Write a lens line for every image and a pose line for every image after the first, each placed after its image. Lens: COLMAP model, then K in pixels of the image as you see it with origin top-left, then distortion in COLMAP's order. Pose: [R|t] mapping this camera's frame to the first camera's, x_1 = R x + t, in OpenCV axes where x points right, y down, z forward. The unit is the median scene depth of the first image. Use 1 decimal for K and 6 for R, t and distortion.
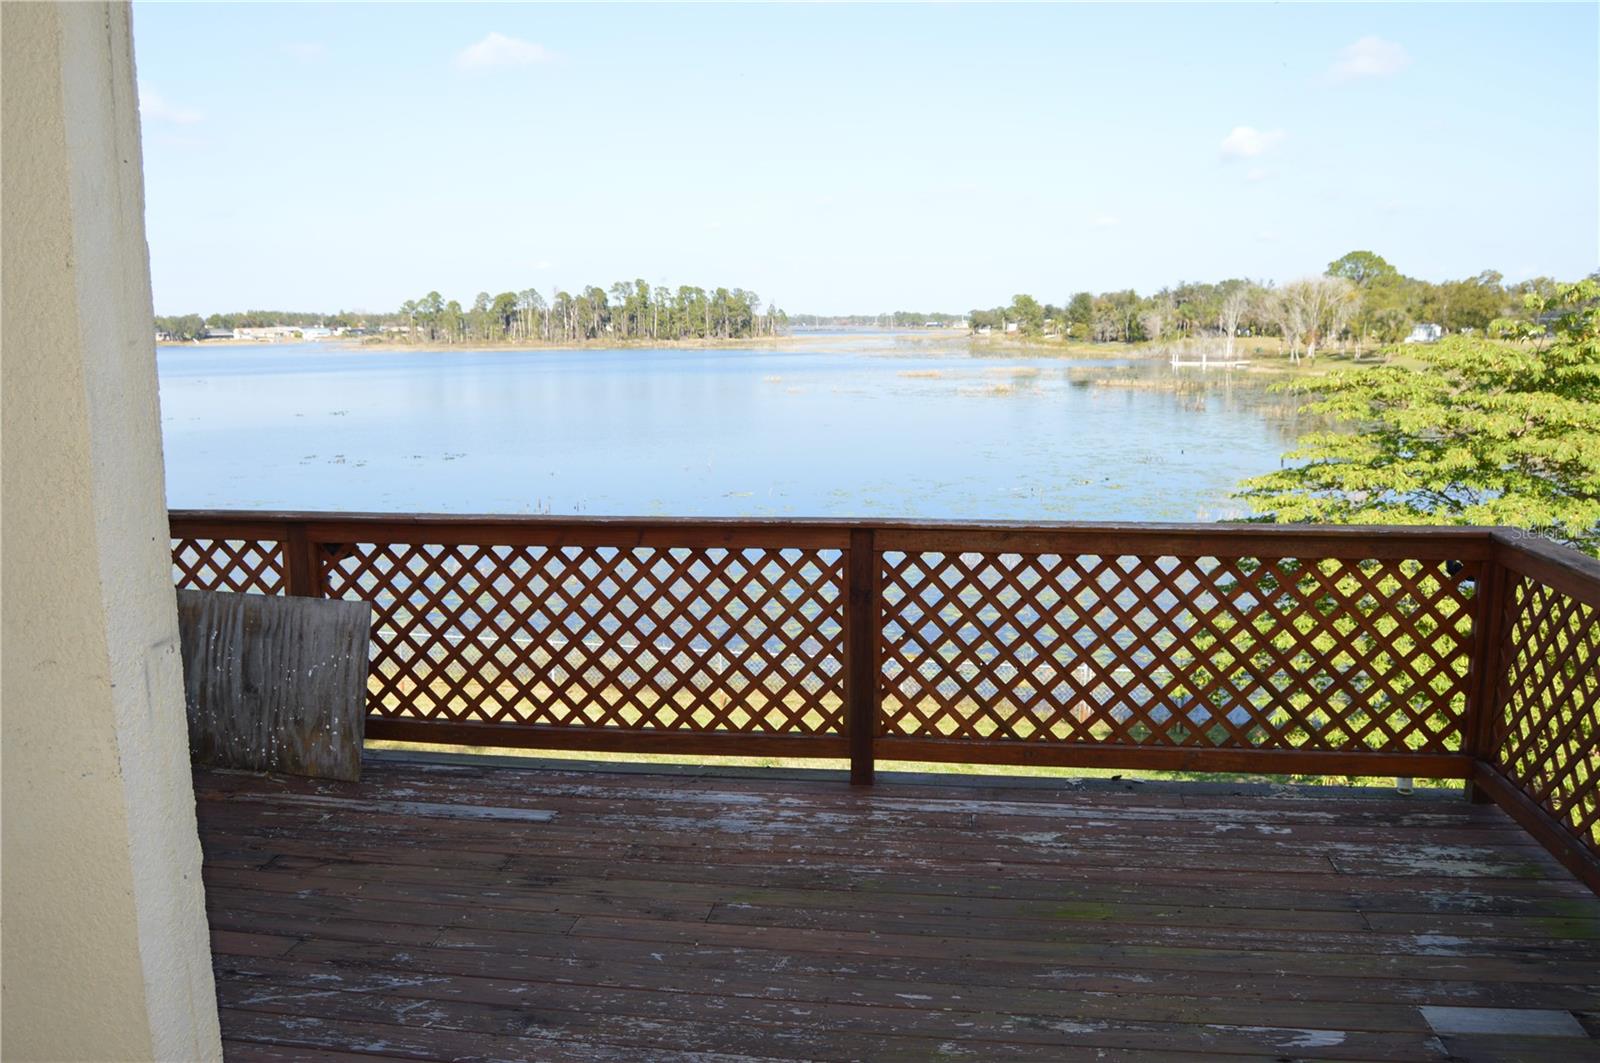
lens RADIAL K [[1268.0, 0, 799.8], [0, 1268.0, 541.6], [0, 0, 1]] dist [-0.101661, 0.041139]
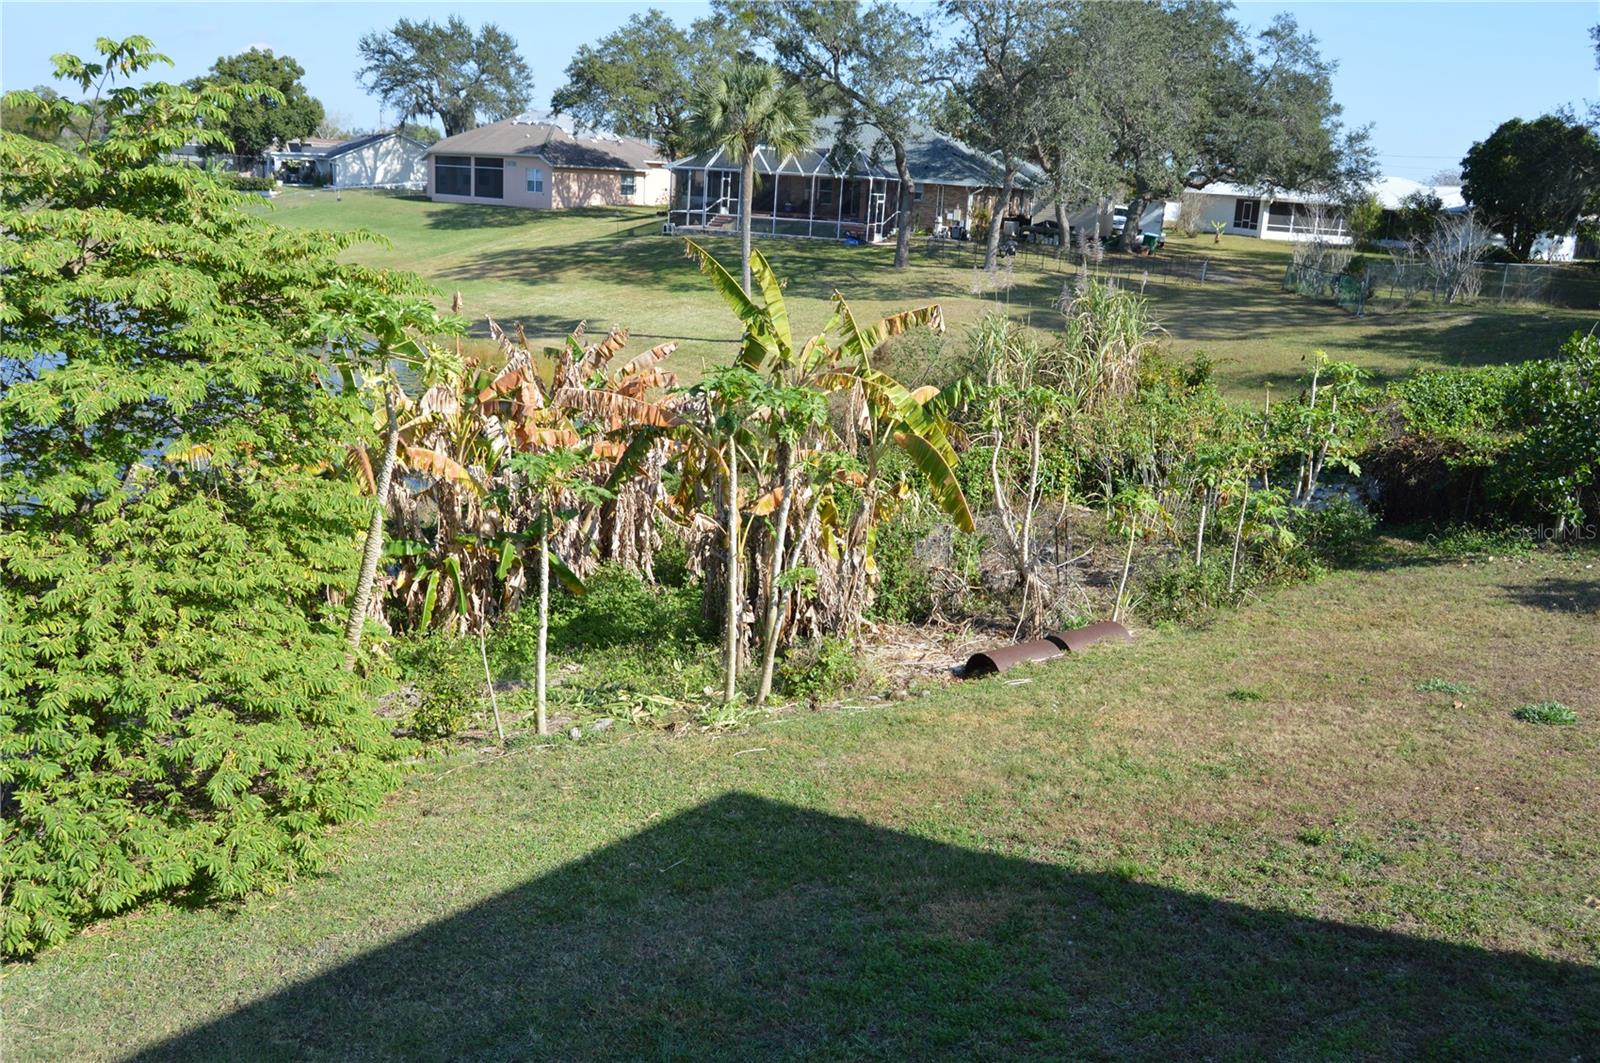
lens RADIAL K [[1268.0, 0, 778.9], [0, 1268.0, 541.1], [0, 0, 1]] dist [-0.101661, 0.041139]
pose [[0.520659, -0.192522, 0.831775, 0.494429], [0.077869, 0.980891, 0.178294, -0.079280], [-0.850206, -0.028061, 0.525701, 0.787274]]
